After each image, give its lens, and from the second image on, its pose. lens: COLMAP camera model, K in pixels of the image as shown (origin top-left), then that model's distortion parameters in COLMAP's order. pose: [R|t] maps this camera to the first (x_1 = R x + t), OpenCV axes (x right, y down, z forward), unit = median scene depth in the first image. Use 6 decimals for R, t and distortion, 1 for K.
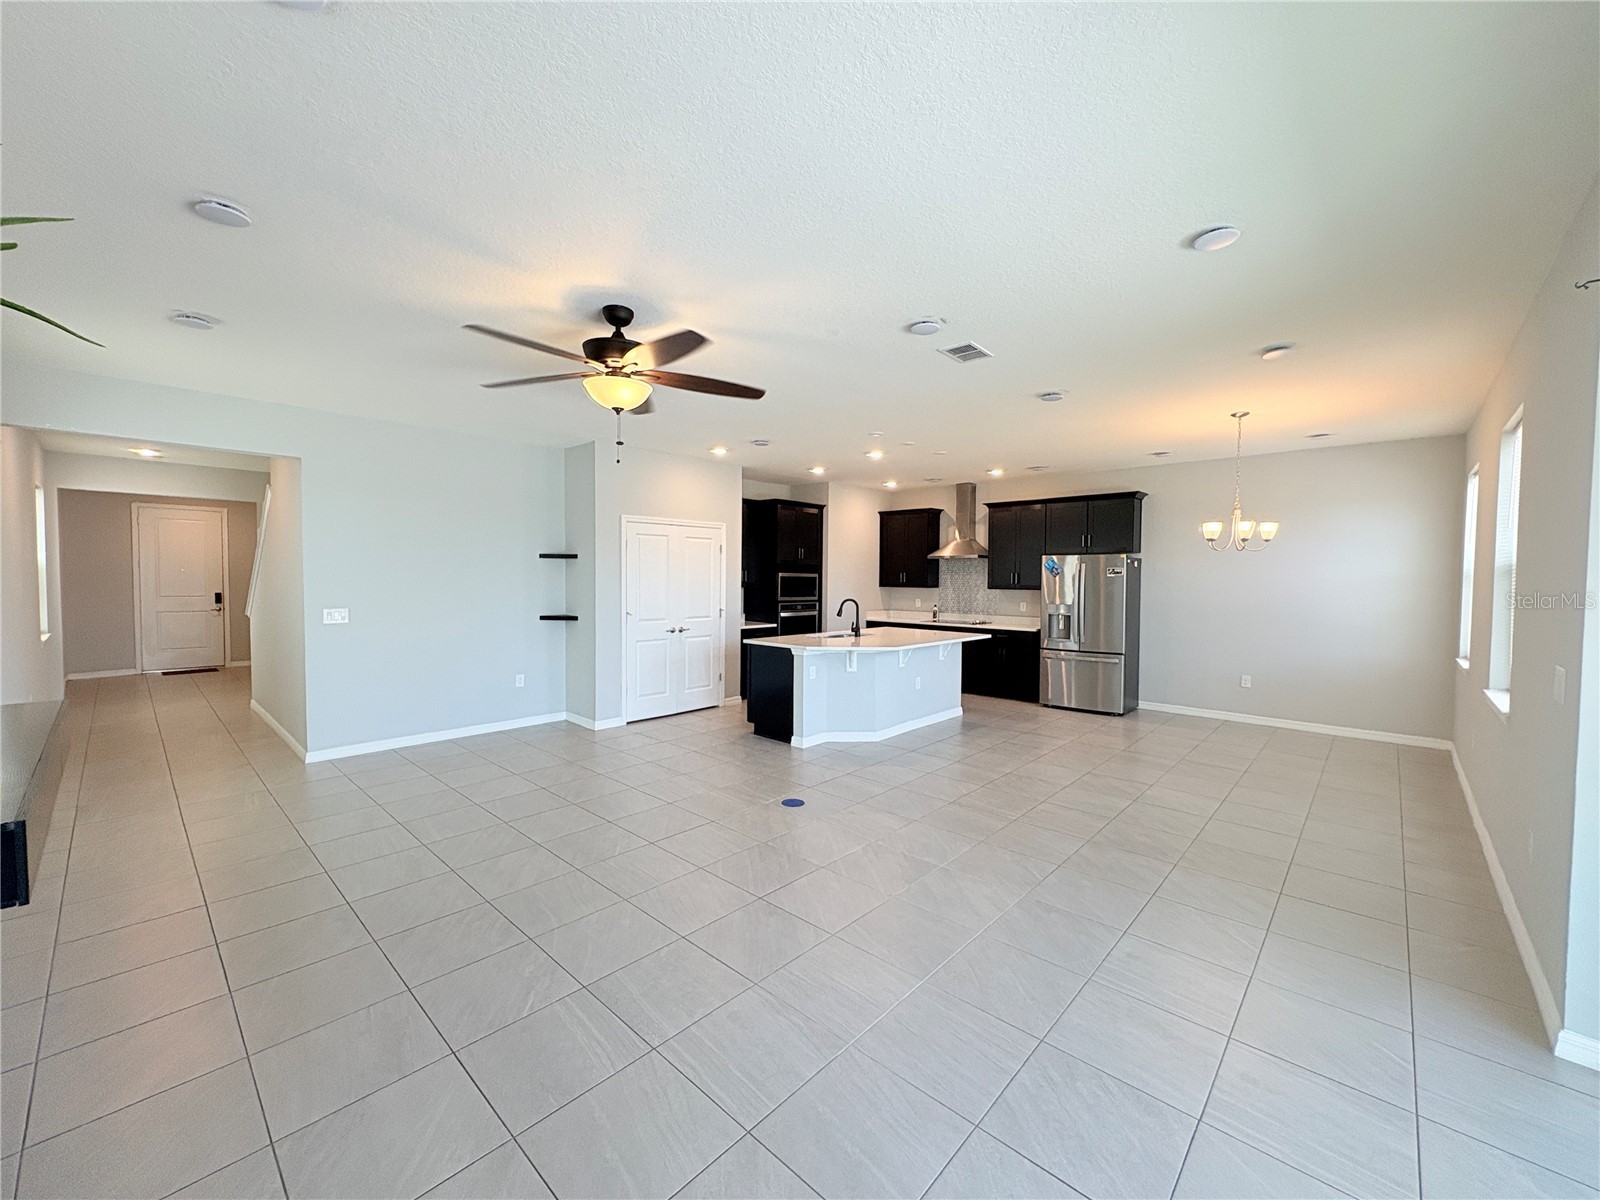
lens RADIAL K [[639.1, 0, 796.7], [0, 639.1, 600.2], [0, 0, 1]] dist [0.000564, 0.000922]
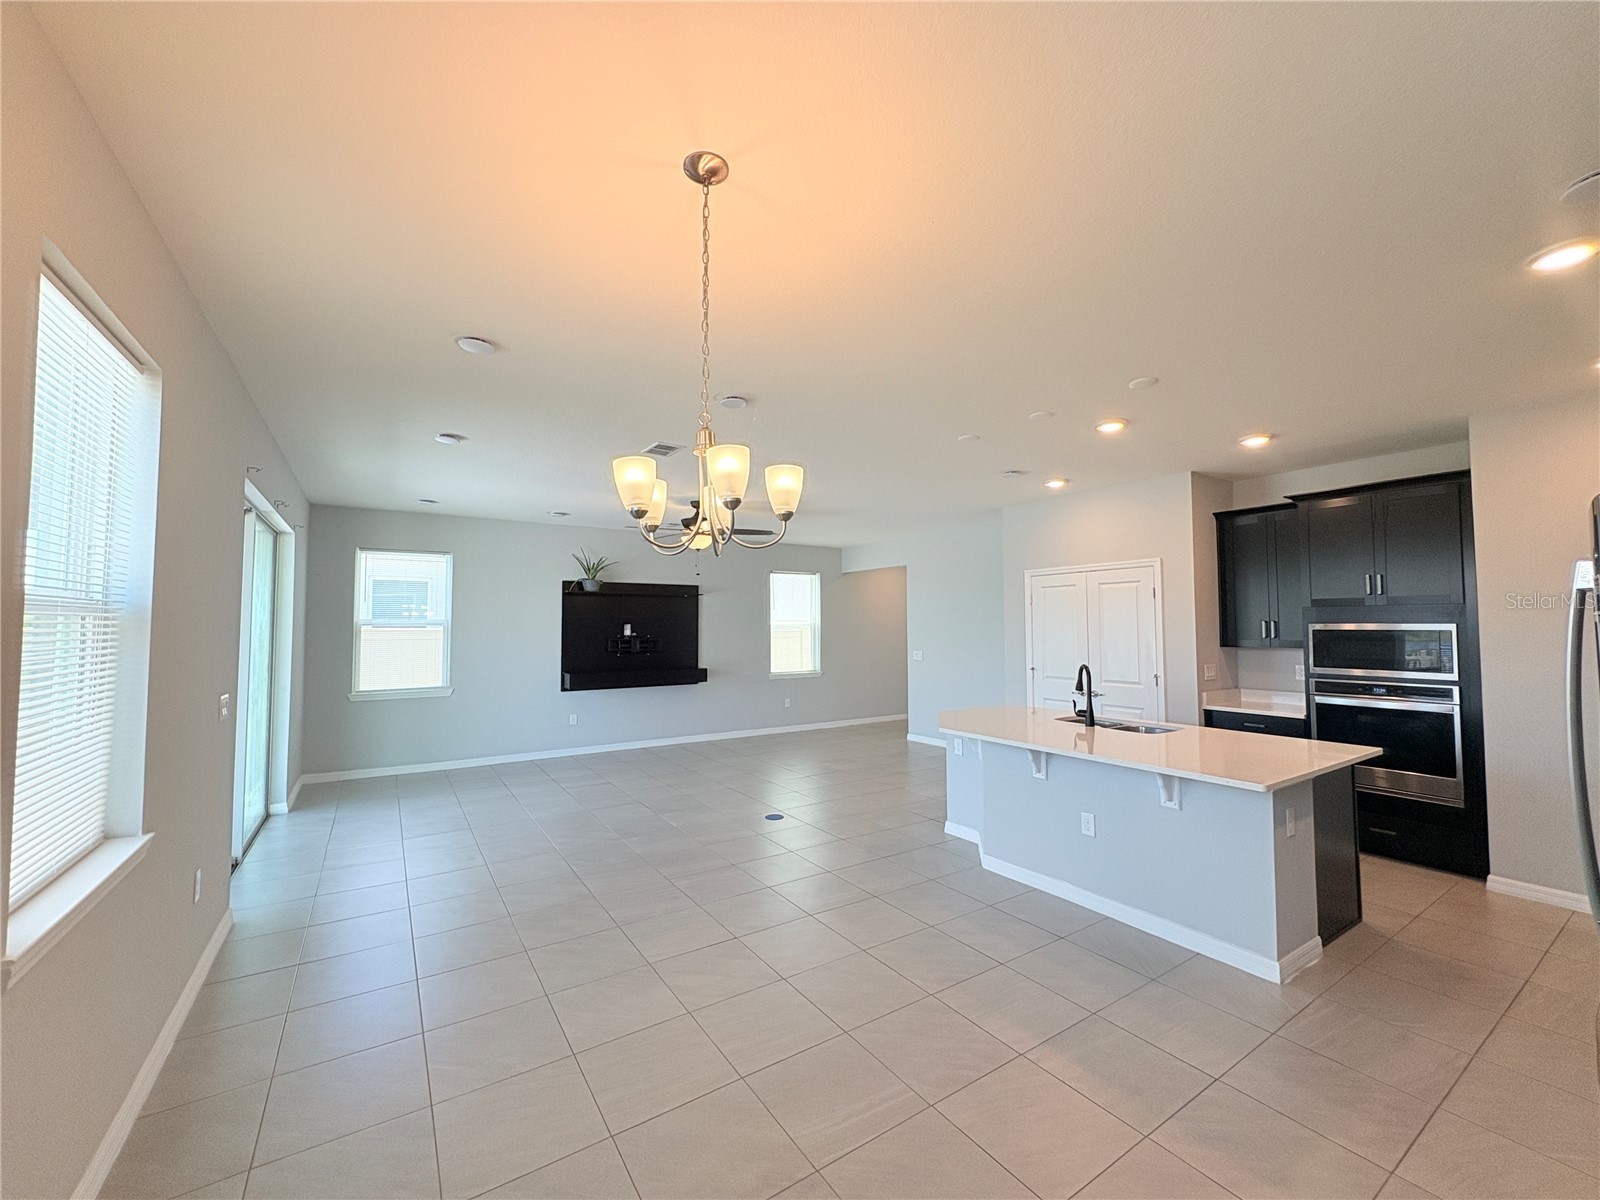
lens RADIAL K [[639.1, 0, 800.4], [0, 639.1, 605.5], [0, 0, 1]] dist [0.000564, 0.000922]
pose [[-0.236989, -0.041463, -0.970627, 0.587012], [-0.032857, 0.998859, -0.034647, -0.022953], [0.970957, 0.023681, -0.238081, 0.660663]]
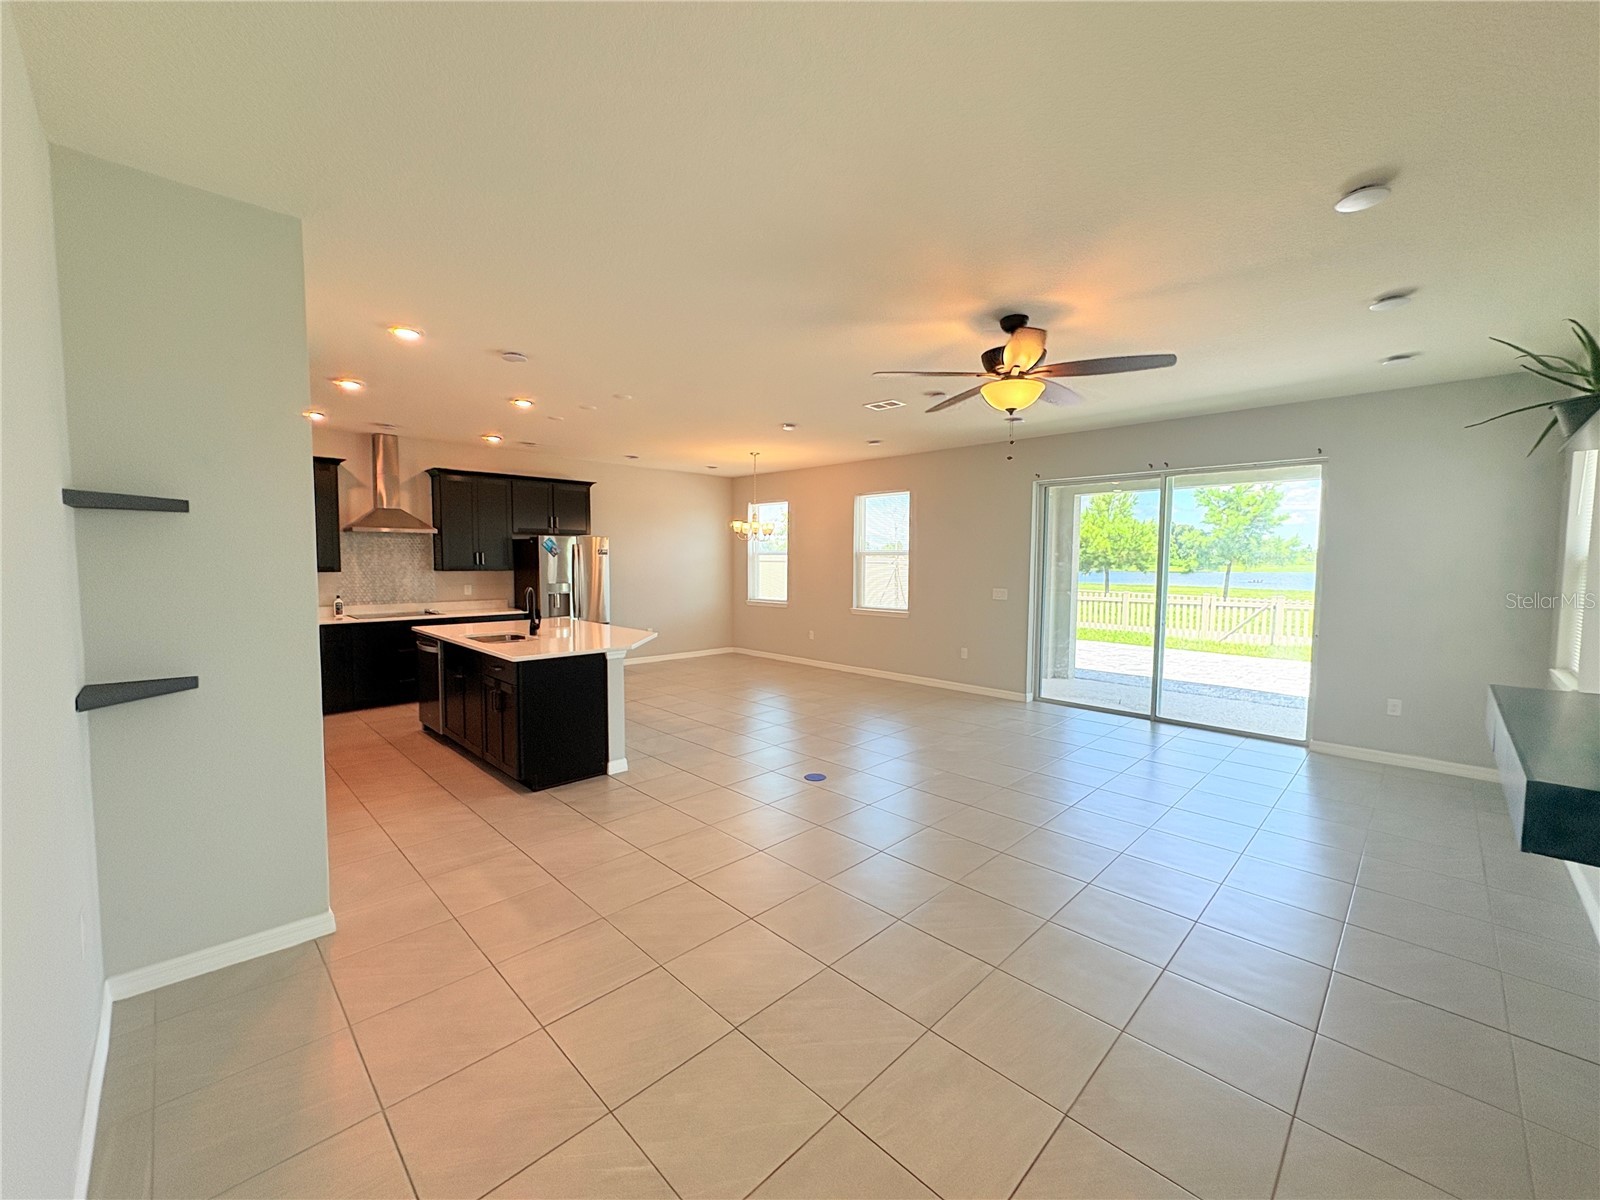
lens RADIAL K [[639.1, 0, 802.1], [0, 639.1, 597.6], [0, 0, 1]] dist [0.000564, 0.000922]
pose [[0.025928, -0.068255, 0.997331, -0.515894], [0.031506, 0.997227, 0.067429, -0.023753], [-0.999167, 0.029674, 0.028006, 0.491719]]
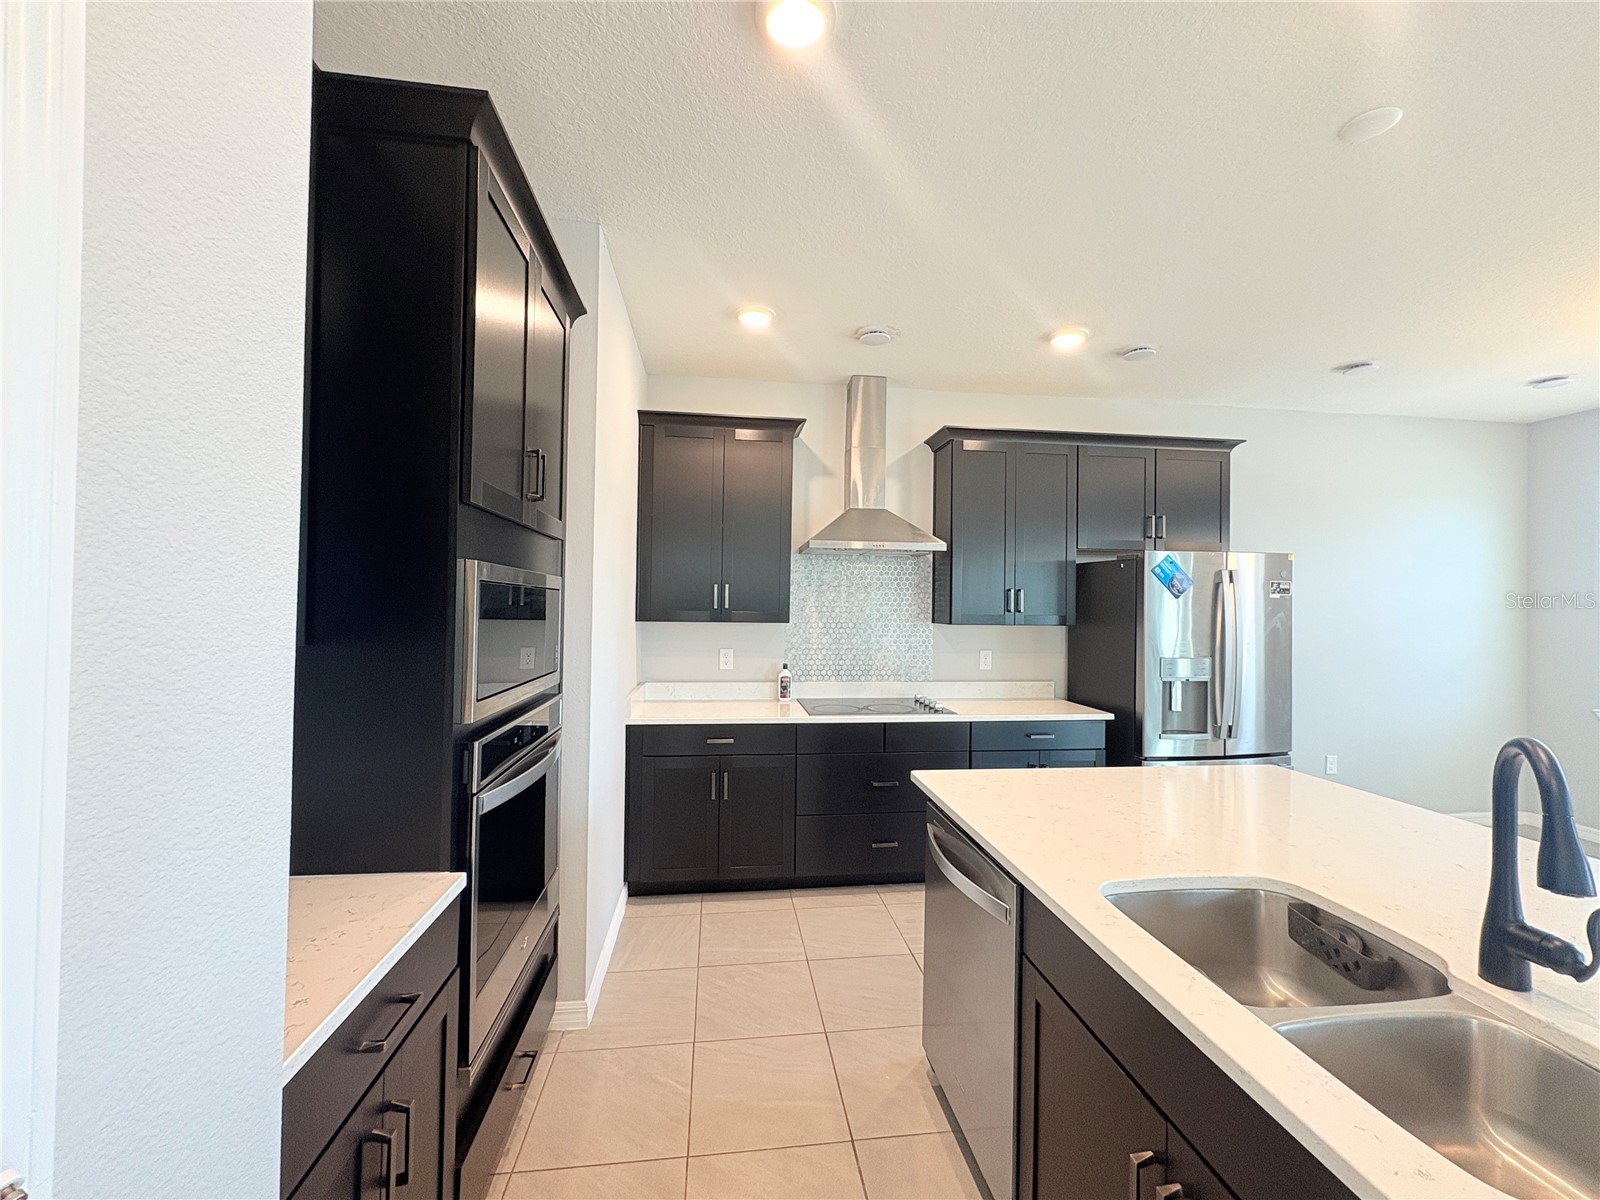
lens RADIAL K [[639.1, 0, 803.2], [0, 639.1, 607.8], [0, 0, 1]] dist [0.000564, 0.000922]
pose [[0.643725, -0.001505, 0.765256, -0.094876], [0.019781, 0.999697, -0.014673, -0.023655], [-0.765001, 0.024583, 0.643559, 0.774923]]
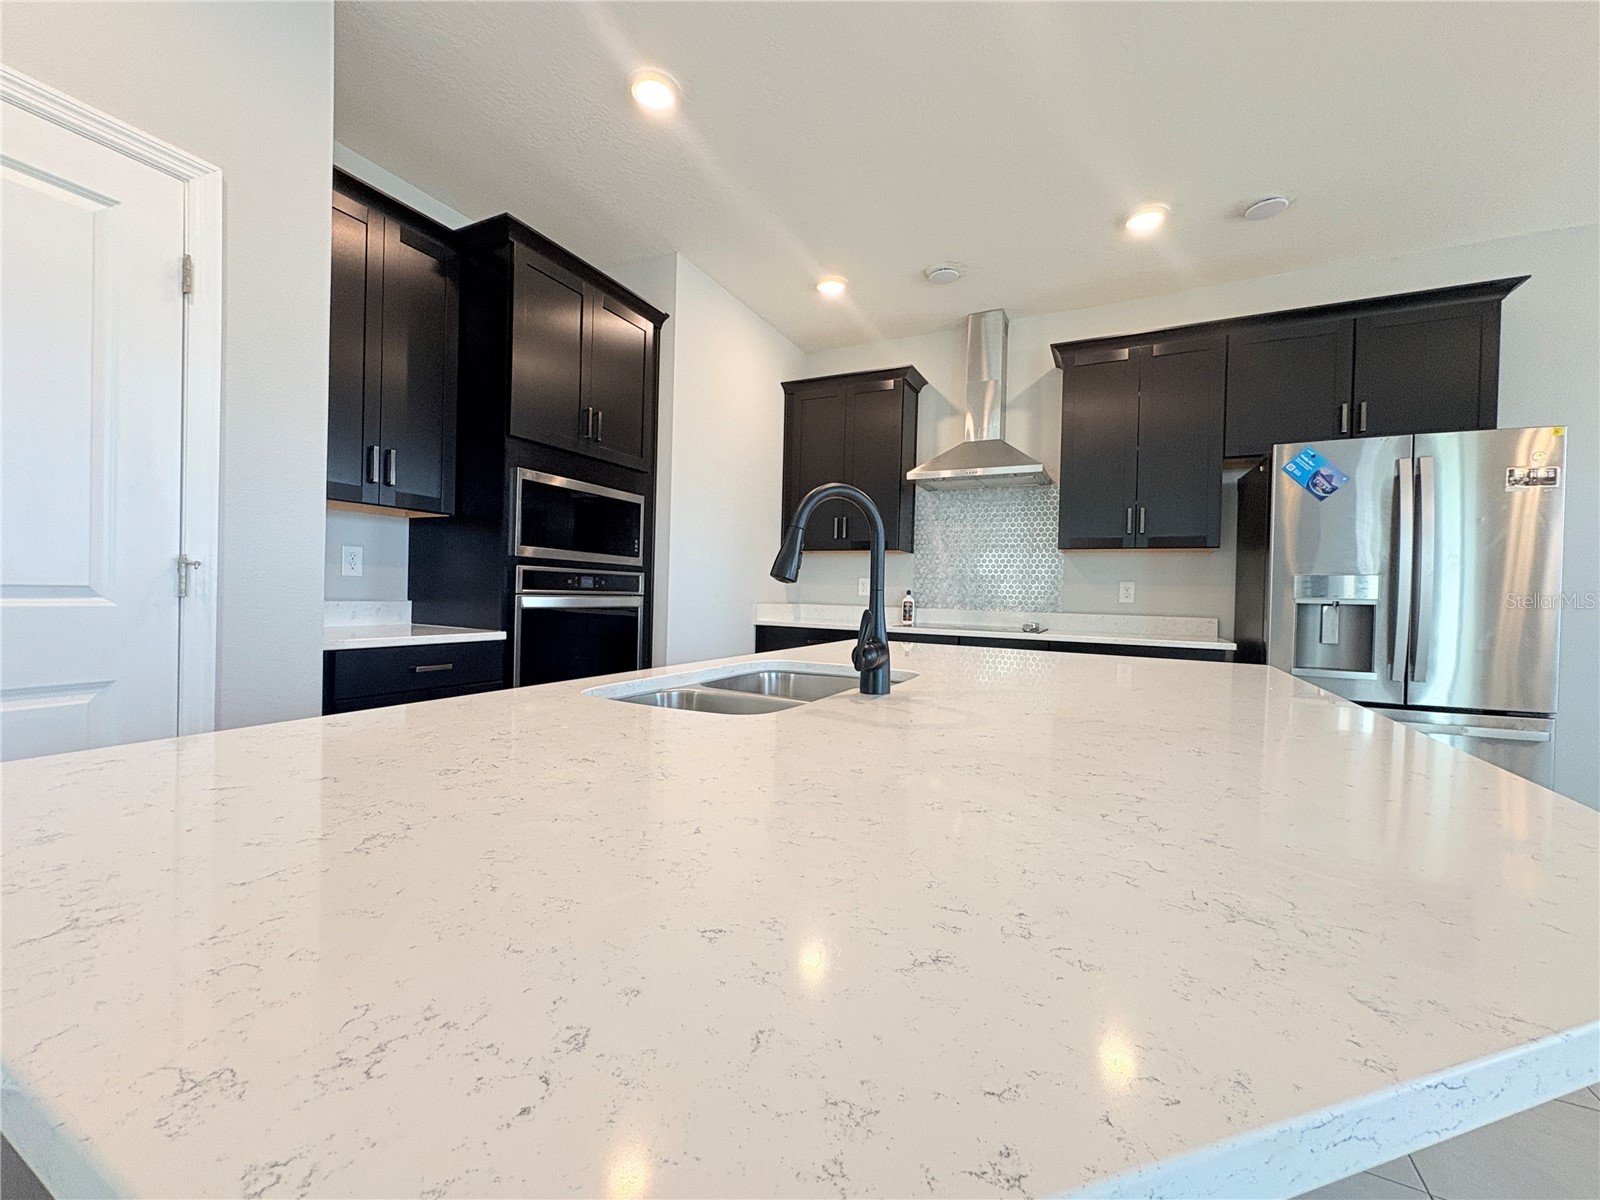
lens RADIAL K [[639.1, 0, 798.3], [0, 639.1, 599.5], [0, 0, 1]] dist [0.000564, 0.000922]
pose [[0.959453, 0.013499, 0.281546, 0.015638], [-0.007863, 0.999746, -0.021138, 0.025677], [-0.281760, 0.018067, 0.959315, 0.626801]]
